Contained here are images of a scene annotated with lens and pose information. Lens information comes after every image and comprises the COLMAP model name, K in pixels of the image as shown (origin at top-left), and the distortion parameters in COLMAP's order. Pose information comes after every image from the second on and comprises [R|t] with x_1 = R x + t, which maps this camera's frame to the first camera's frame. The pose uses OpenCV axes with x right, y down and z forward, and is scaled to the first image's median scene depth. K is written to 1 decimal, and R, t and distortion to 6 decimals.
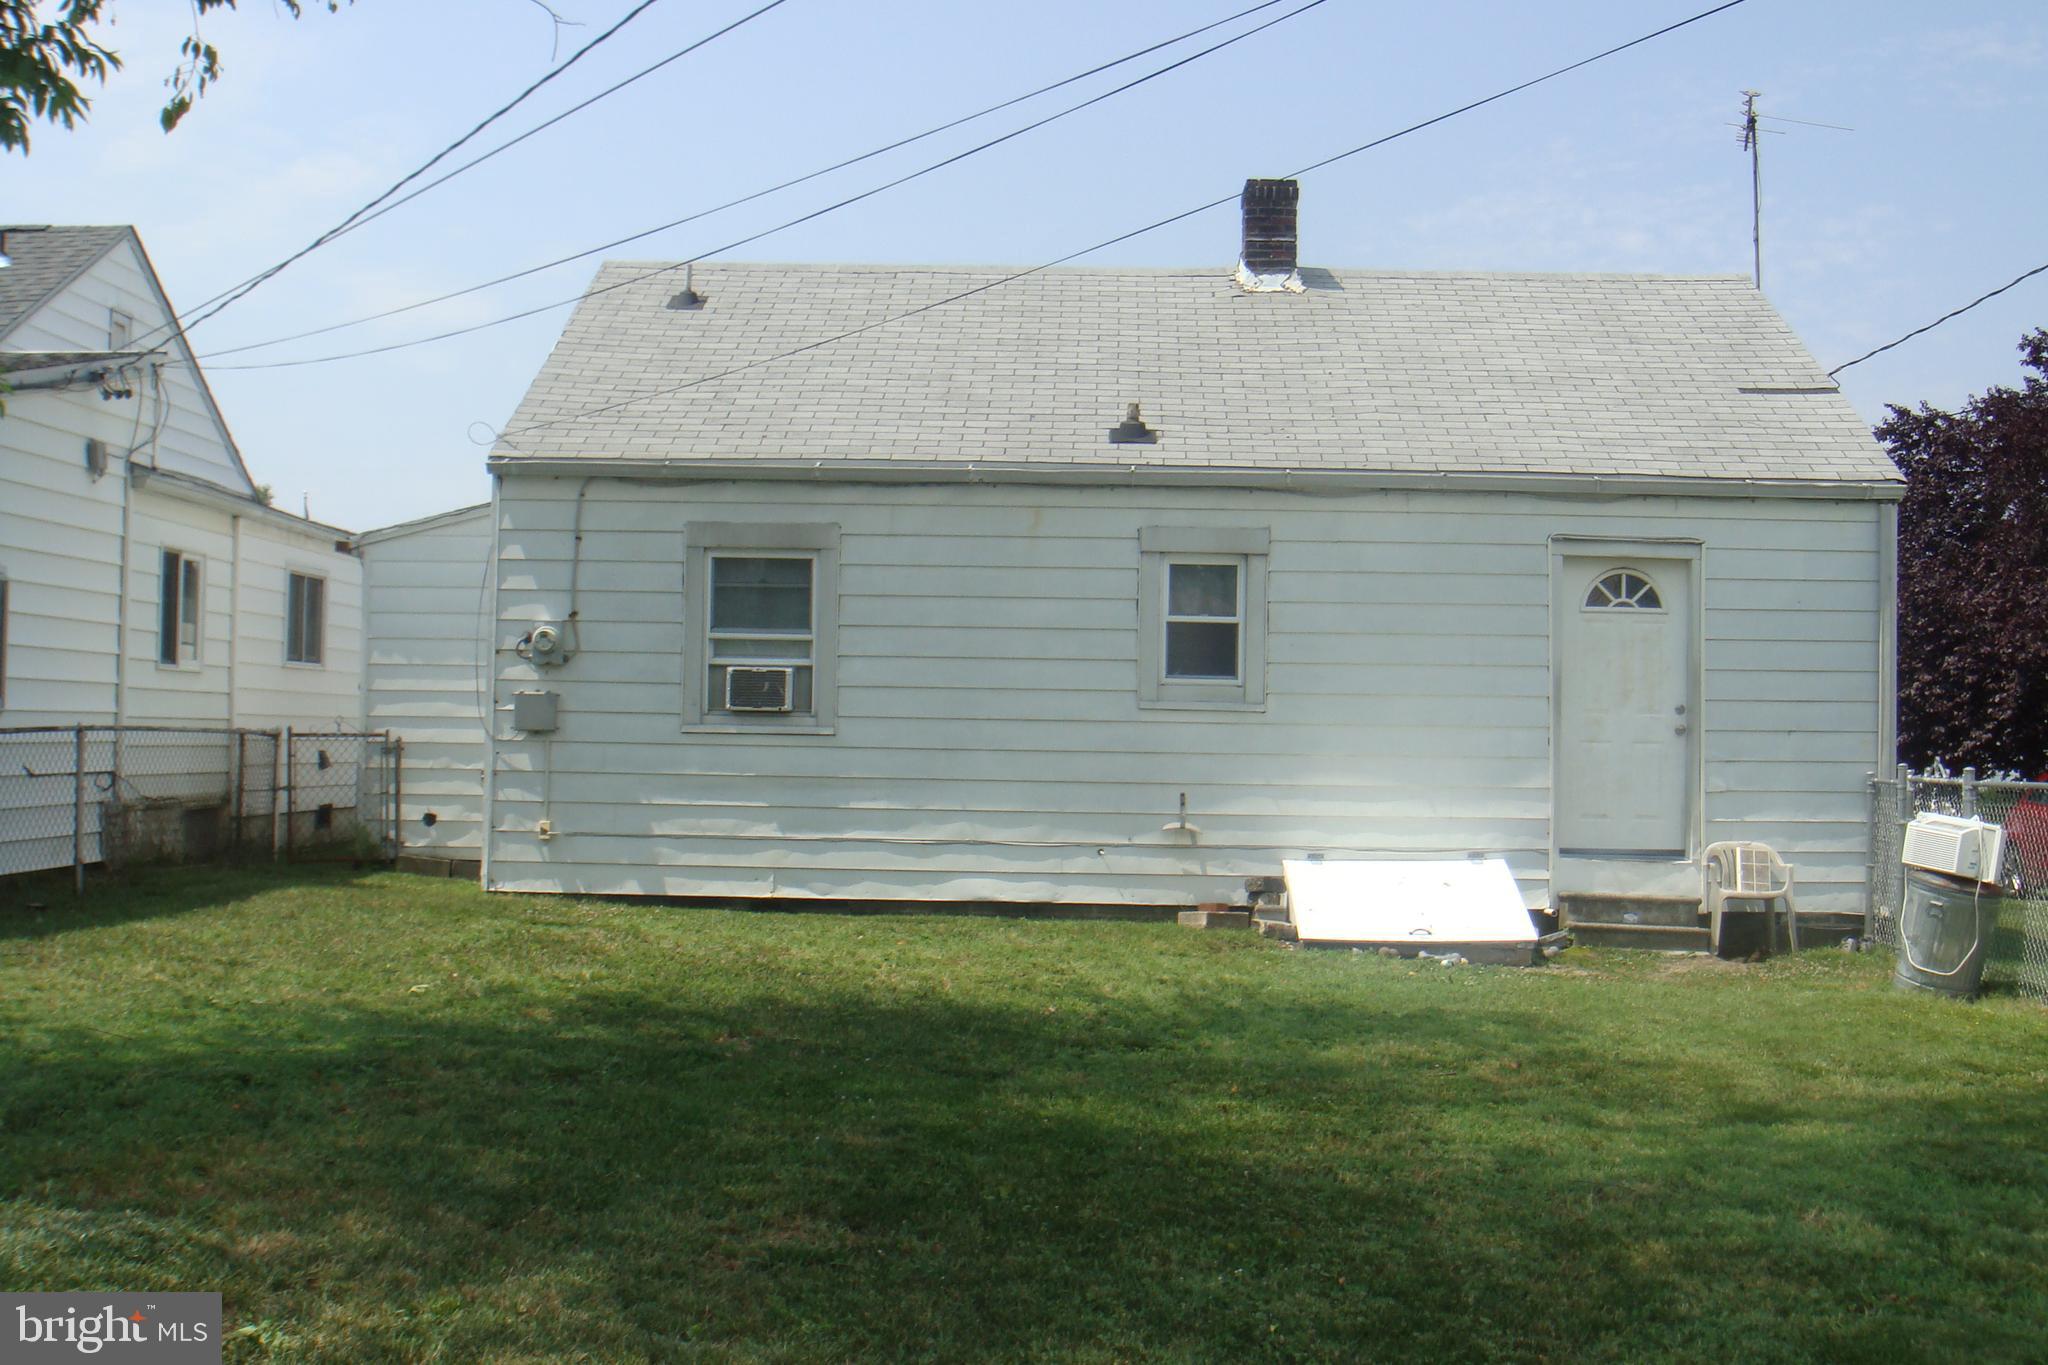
lens RADIAL K [[2413.0, 0, 1022.7], [0, 2413.0, 681.0], [0, 0, 1]] dist [-0.129620, 0.000000]
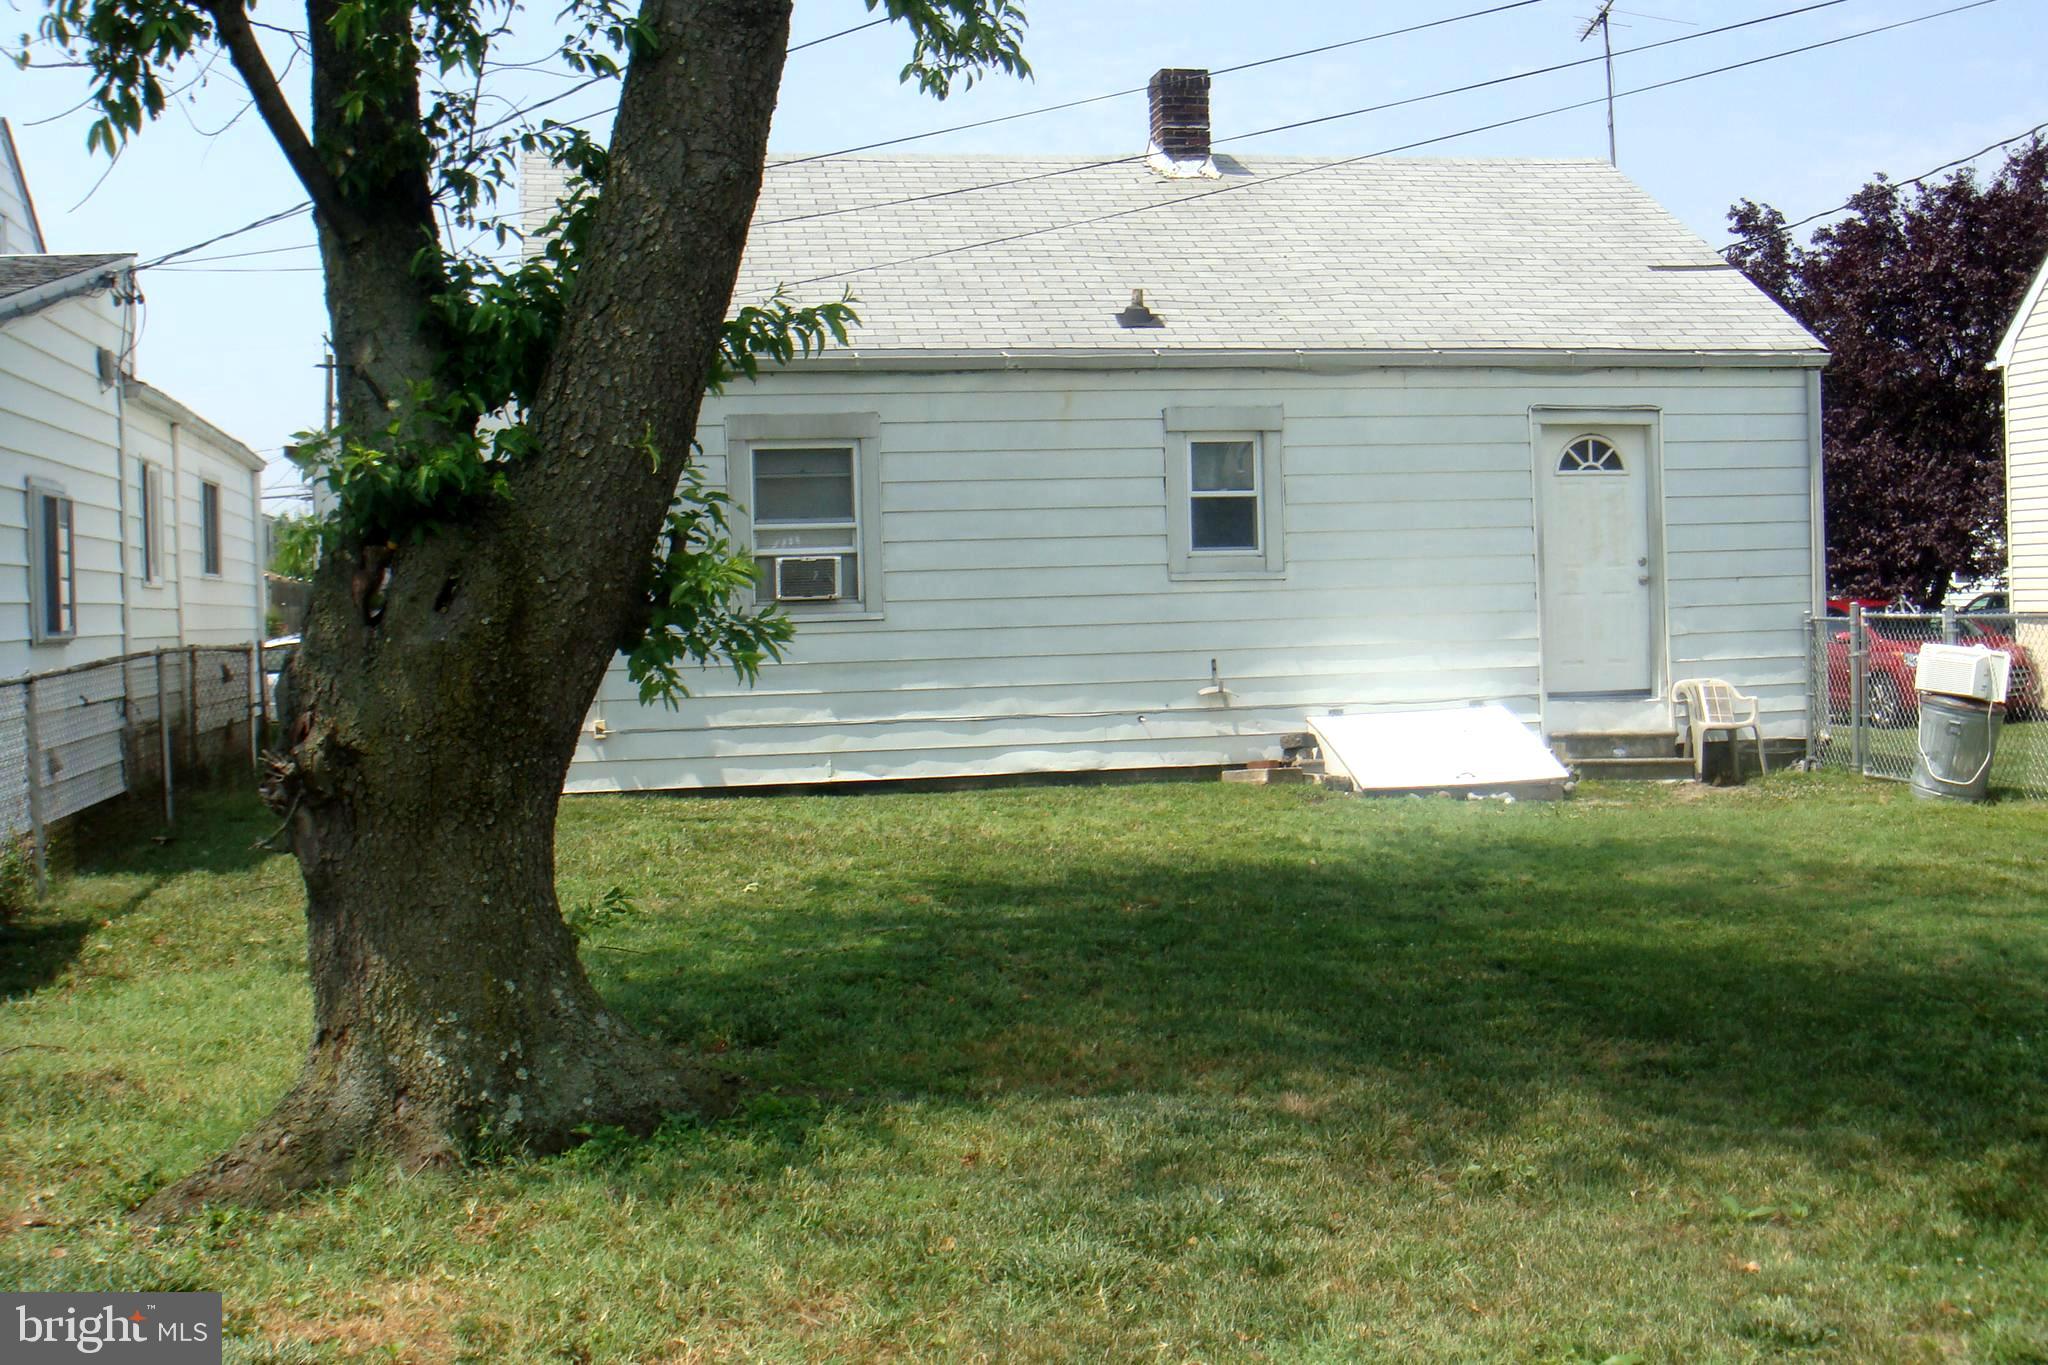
lens RADIAL K [[2413.0, 0, 1028.8], [0, 2413.0, 683.9], [0, 0, 1]] dist [-0.129620, 0.000000]
pose [[0.973372, -0.052811, 0.223064, -0.248531], [0.040319, 0.997372, 0.060194, -0.009574], [-0.225657, -0.049598, 0.972944, -0.011067]]
